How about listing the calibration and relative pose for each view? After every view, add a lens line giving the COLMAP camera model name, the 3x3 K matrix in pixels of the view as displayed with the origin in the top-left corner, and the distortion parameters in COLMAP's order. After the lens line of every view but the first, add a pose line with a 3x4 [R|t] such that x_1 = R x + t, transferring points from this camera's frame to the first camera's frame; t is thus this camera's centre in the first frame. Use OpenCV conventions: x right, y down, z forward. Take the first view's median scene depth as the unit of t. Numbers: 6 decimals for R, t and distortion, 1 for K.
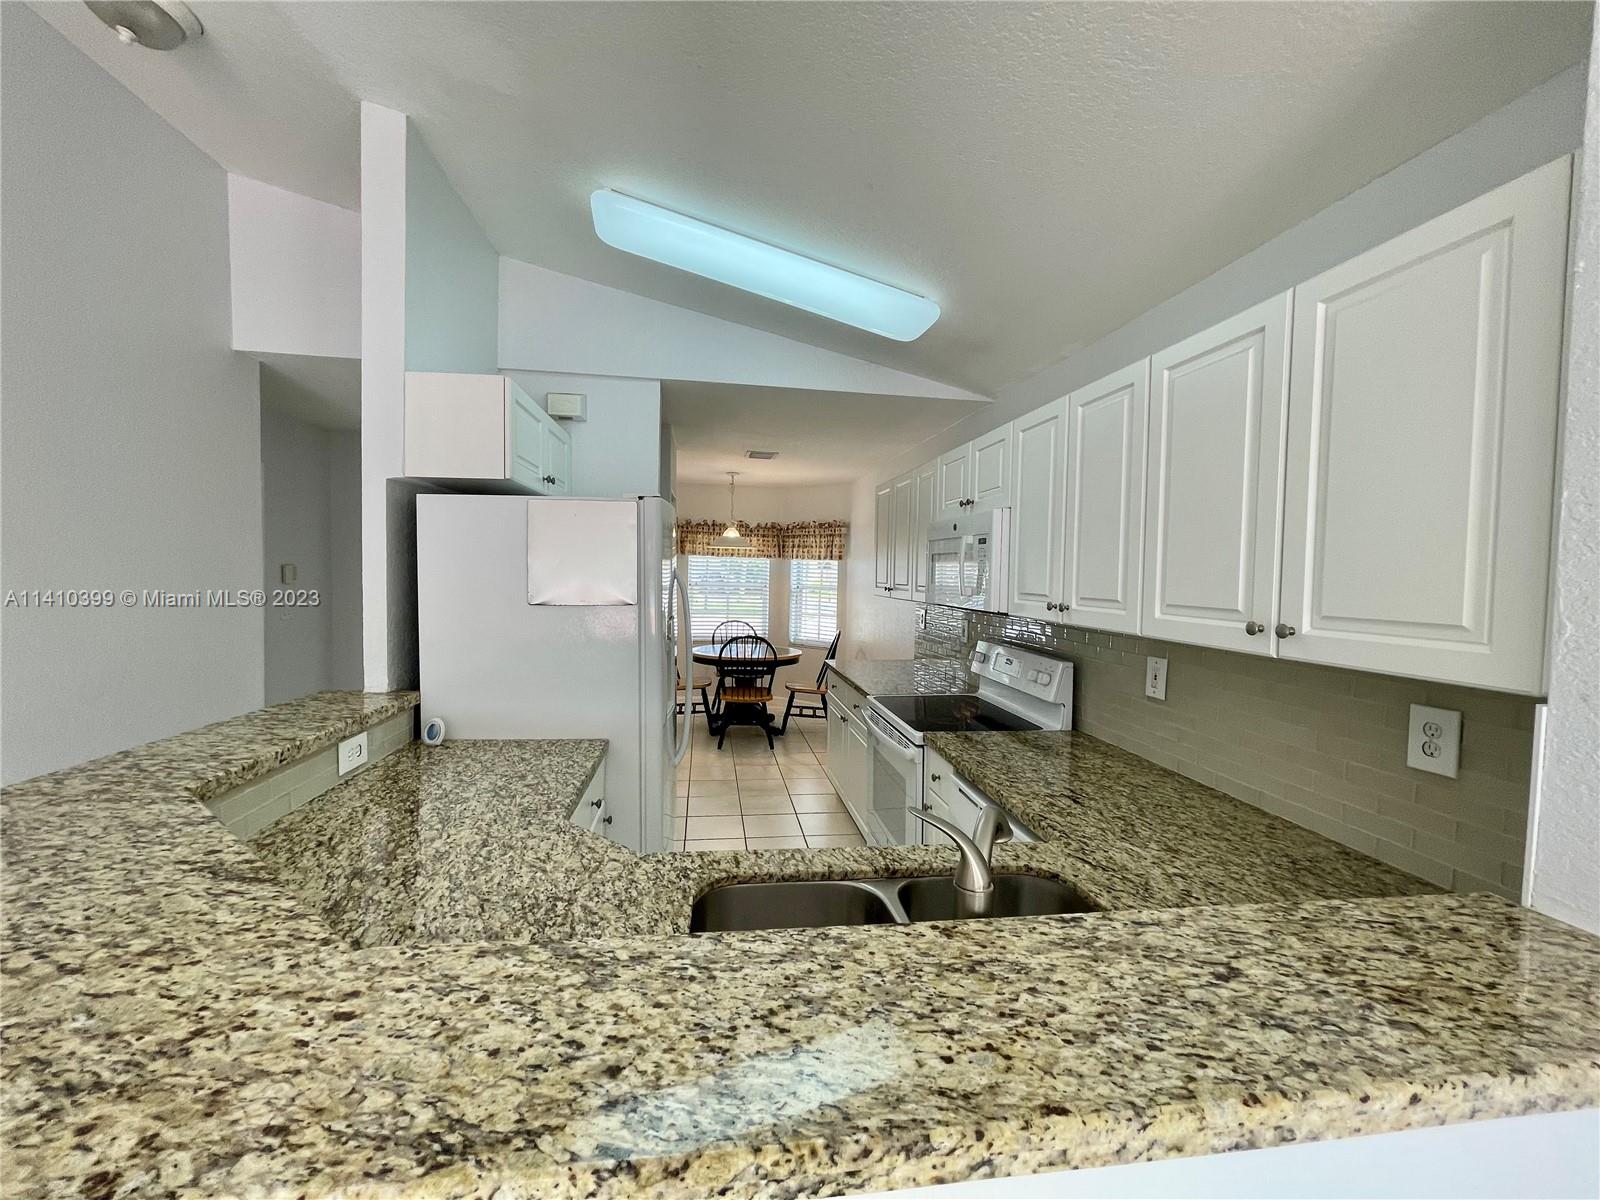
lens RADIAL K [[640.1, 0, 801.6], [0, 640.1, 591.4], [0, 0, 1]] dist [-0.006945, -0.000183]
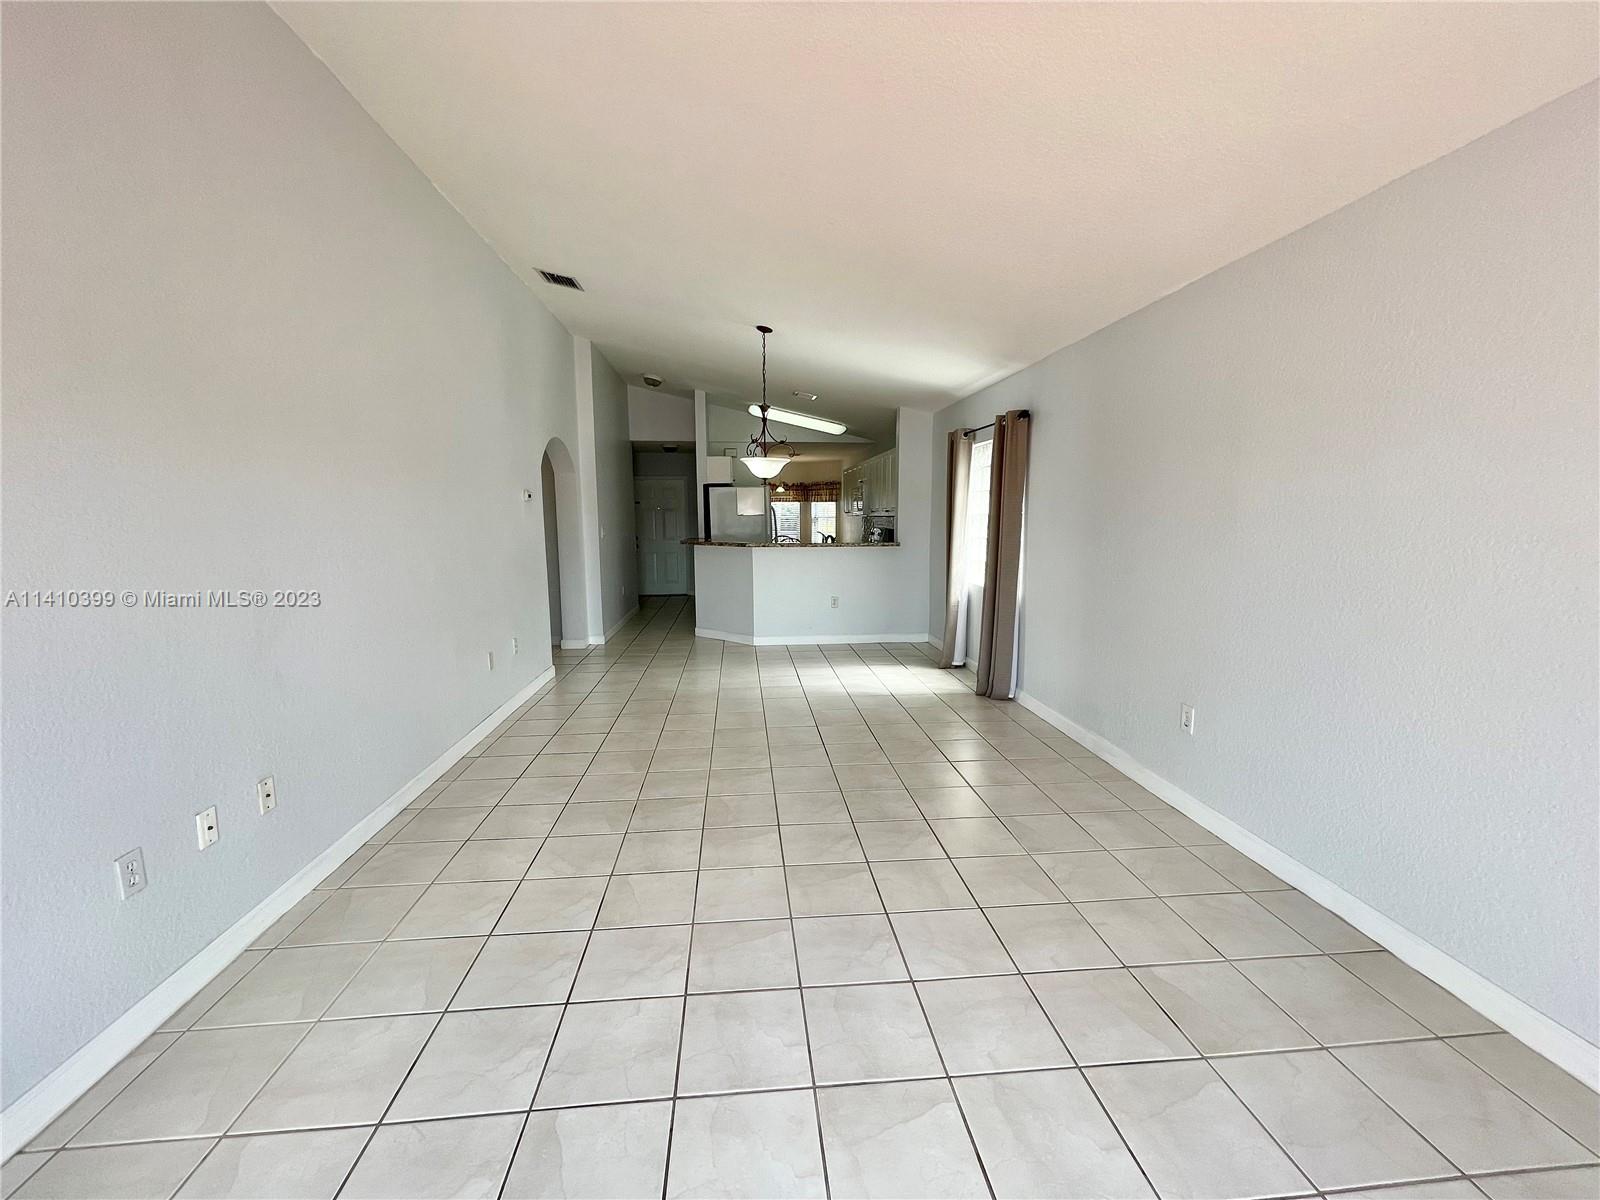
lens RADIAL K [[640.1, 0, 805.3], [0, 640.1, 593.8], [0, 0, 1]] dist [-0.006945, -0.000183]
pose [[0.998987, -0.012068, -0.043342, 0.046002], [0.016083, 0.995488, 0.093513, 0.042933], [0.042018, -0.094115, 0.994674, -0.907427]]
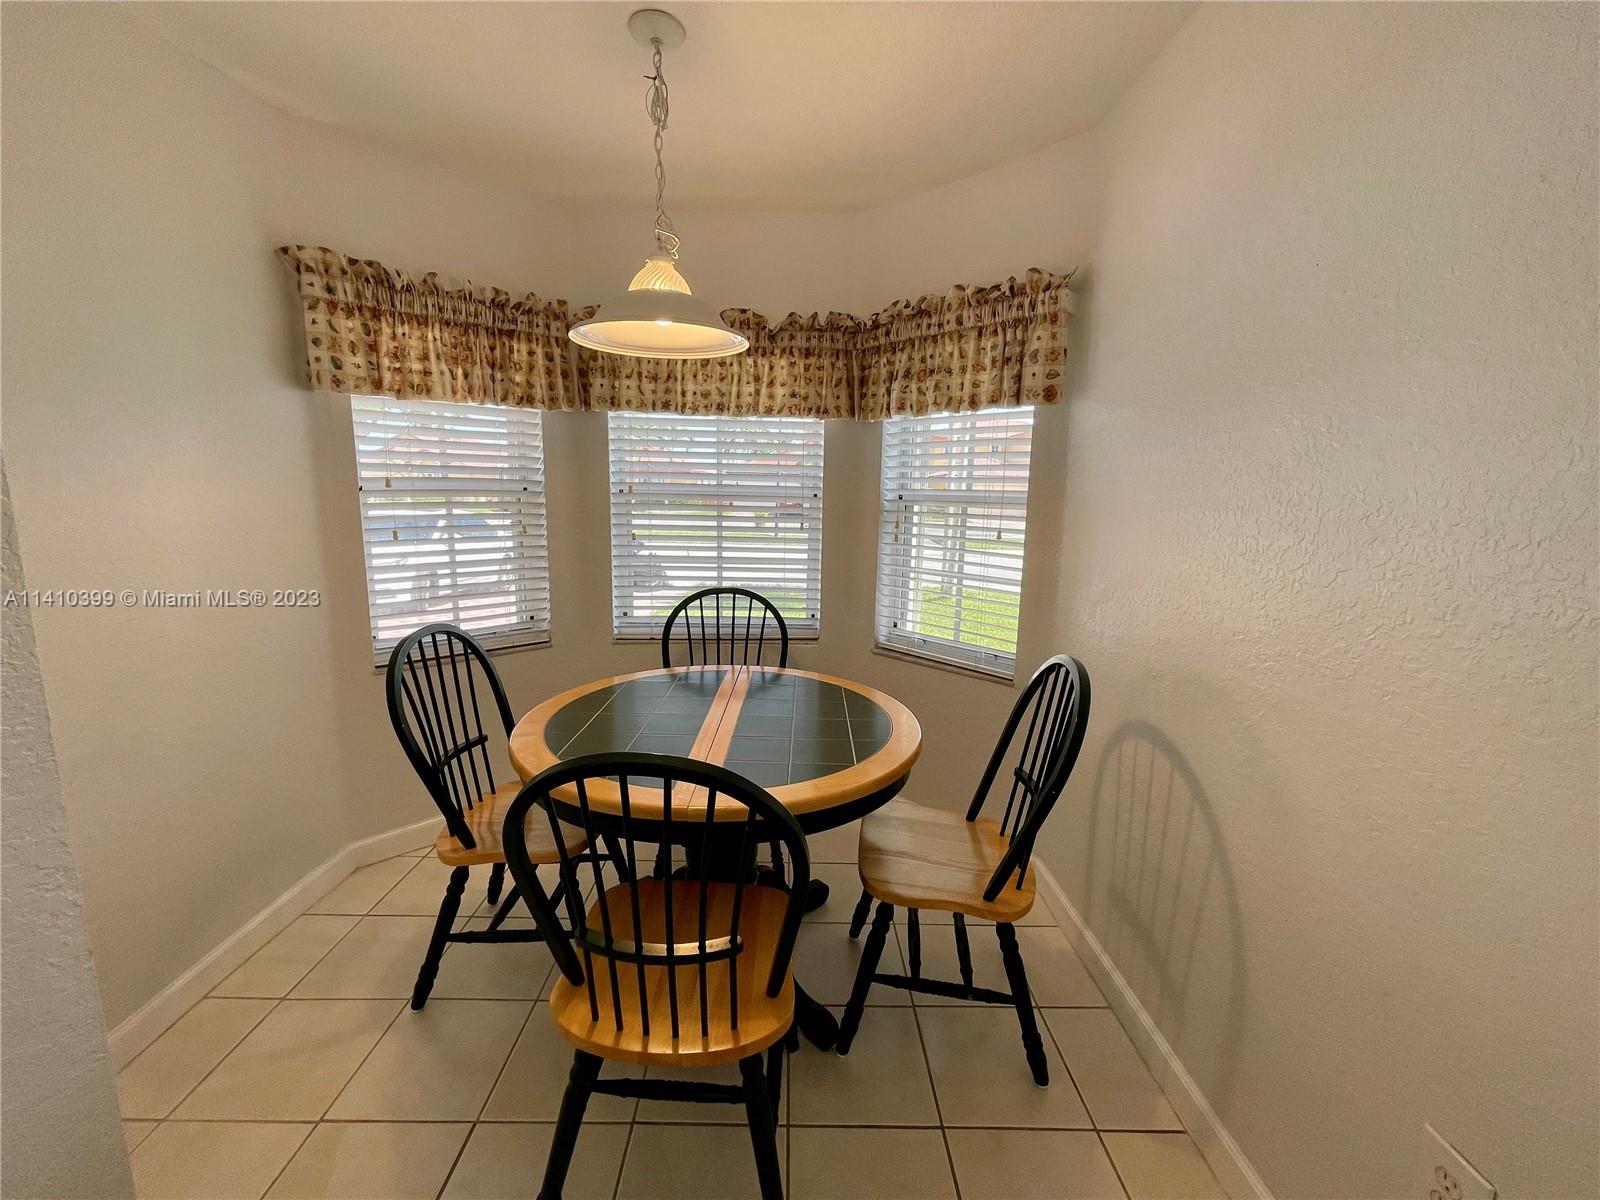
lens RADIAL K [[640.1, 0, 798.2], [0, 640.1, 596.9], [0, 0, 1]] dist [-0.006945, -0.000183]
pose [[0.993238, 0.010107, -0.115656, -0.022843], [0.002956, 0.993679, 0.112216, 0.009036], [0.116059, -0.111799, 0.986930, 0.664022]]
